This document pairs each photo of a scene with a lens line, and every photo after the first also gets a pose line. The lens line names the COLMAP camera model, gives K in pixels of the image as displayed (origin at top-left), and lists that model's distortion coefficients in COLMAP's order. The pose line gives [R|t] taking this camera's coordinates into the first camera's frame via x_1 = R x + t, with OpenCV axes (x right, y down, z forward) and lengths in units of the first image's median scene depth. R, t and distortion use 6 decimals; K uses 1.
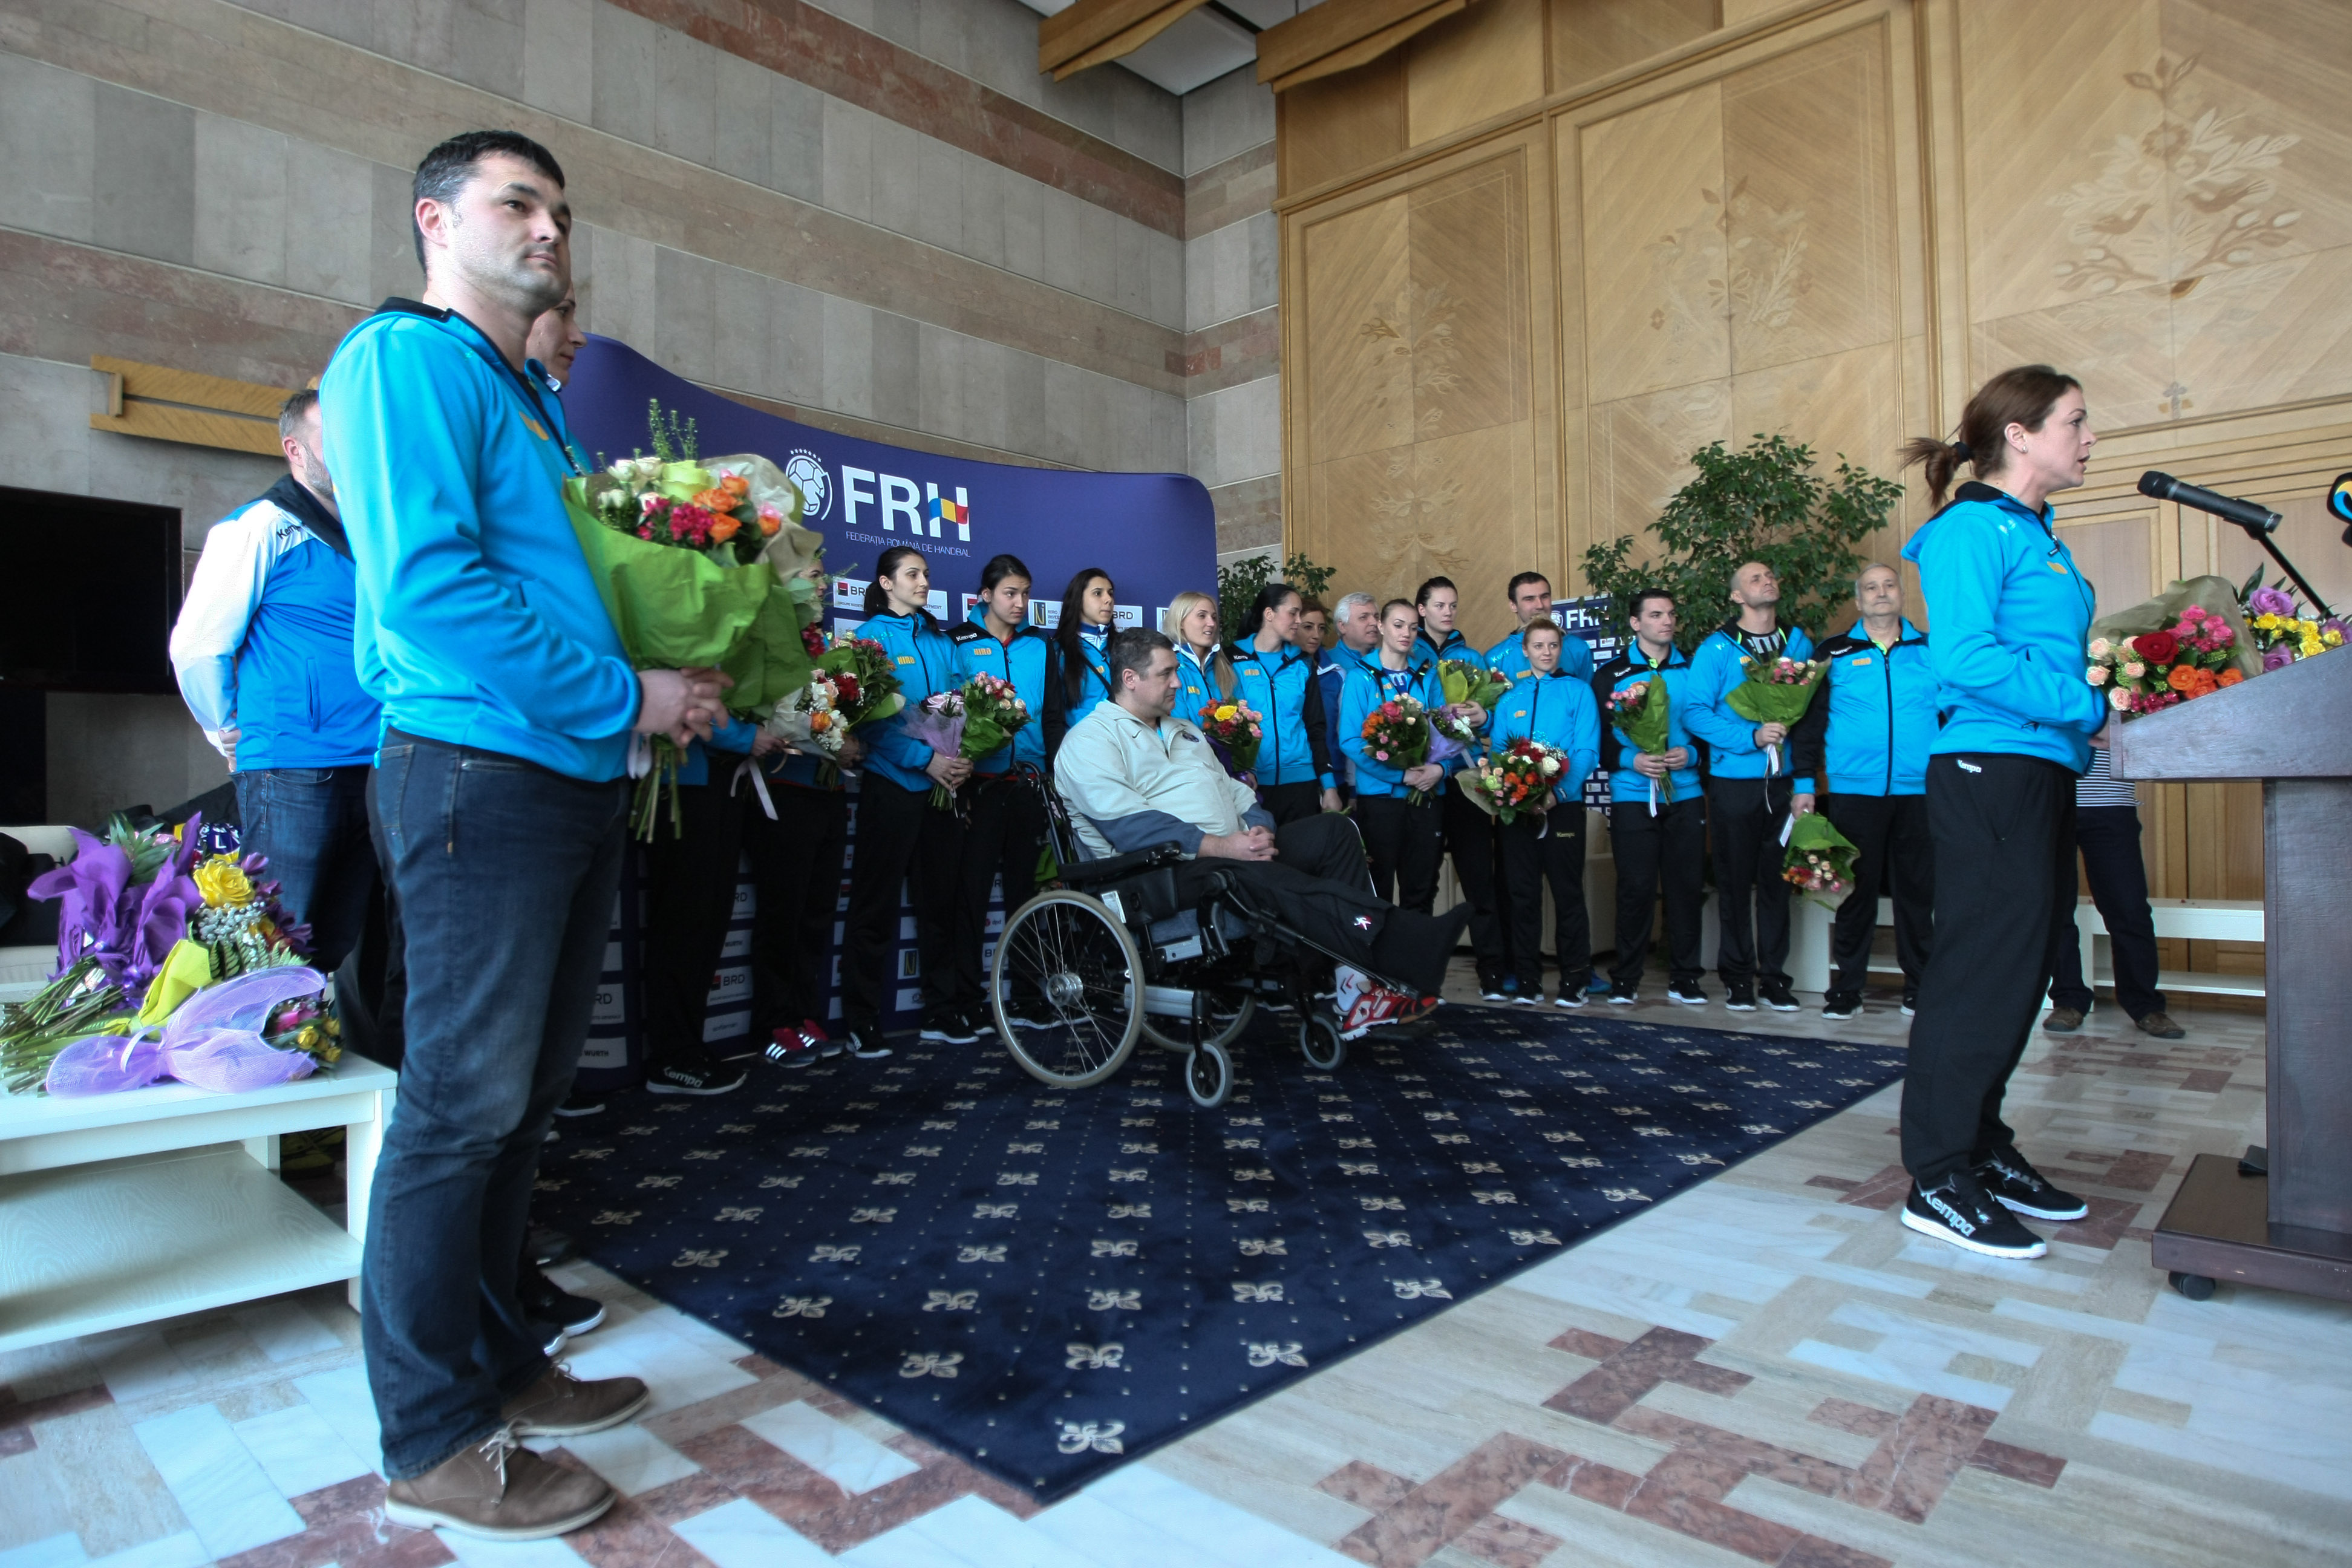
lens RADIAL K [[1409.7, 0, 1176.0], [0, 1409.7, 784.0], [0, 0, 1]] dist [-0.064339, 0.025901]
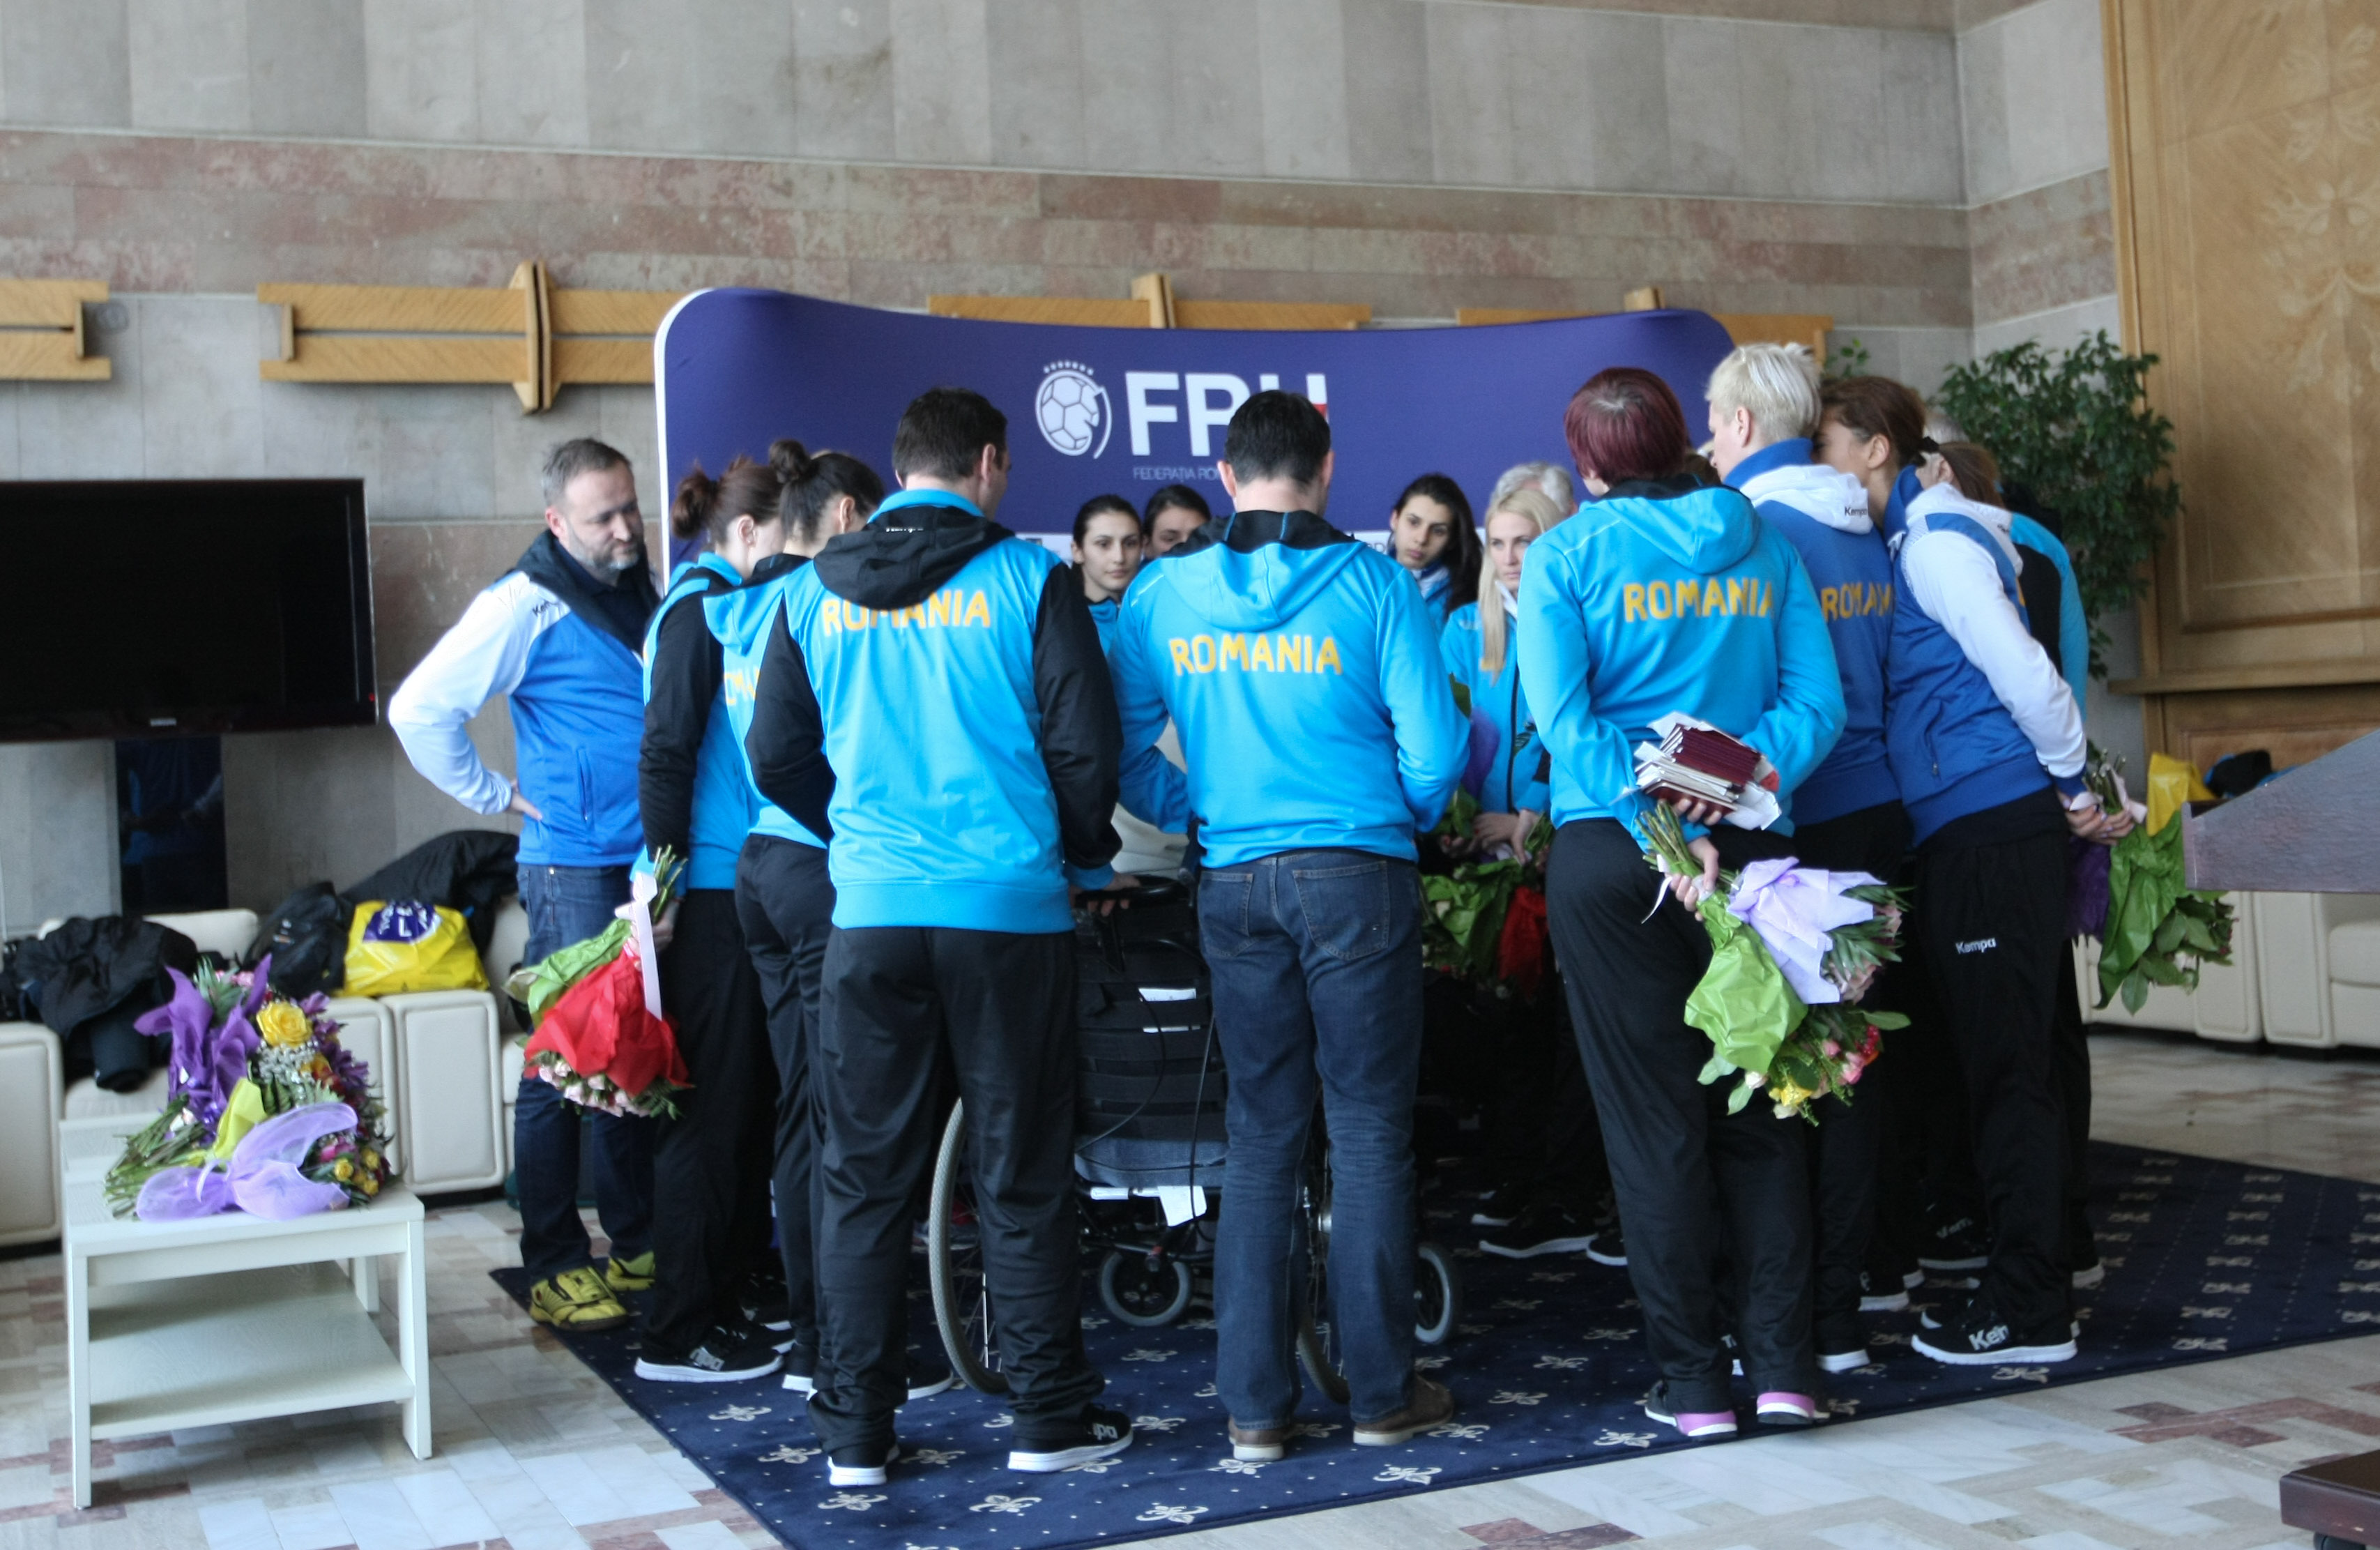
lens RADIAL K [[2875.6, 0, 1200.4], [0, 2875.6, 664.7], [0, 0, 1]] dist [-0.108383, 0.391058]
pose [[0.921225, -0.051220, -0.385643, 0.336082], [0.048429, 0.998683, -0.016954, -0.054056], [0.386003, -0.003057, 0.922492, -0.308041]]
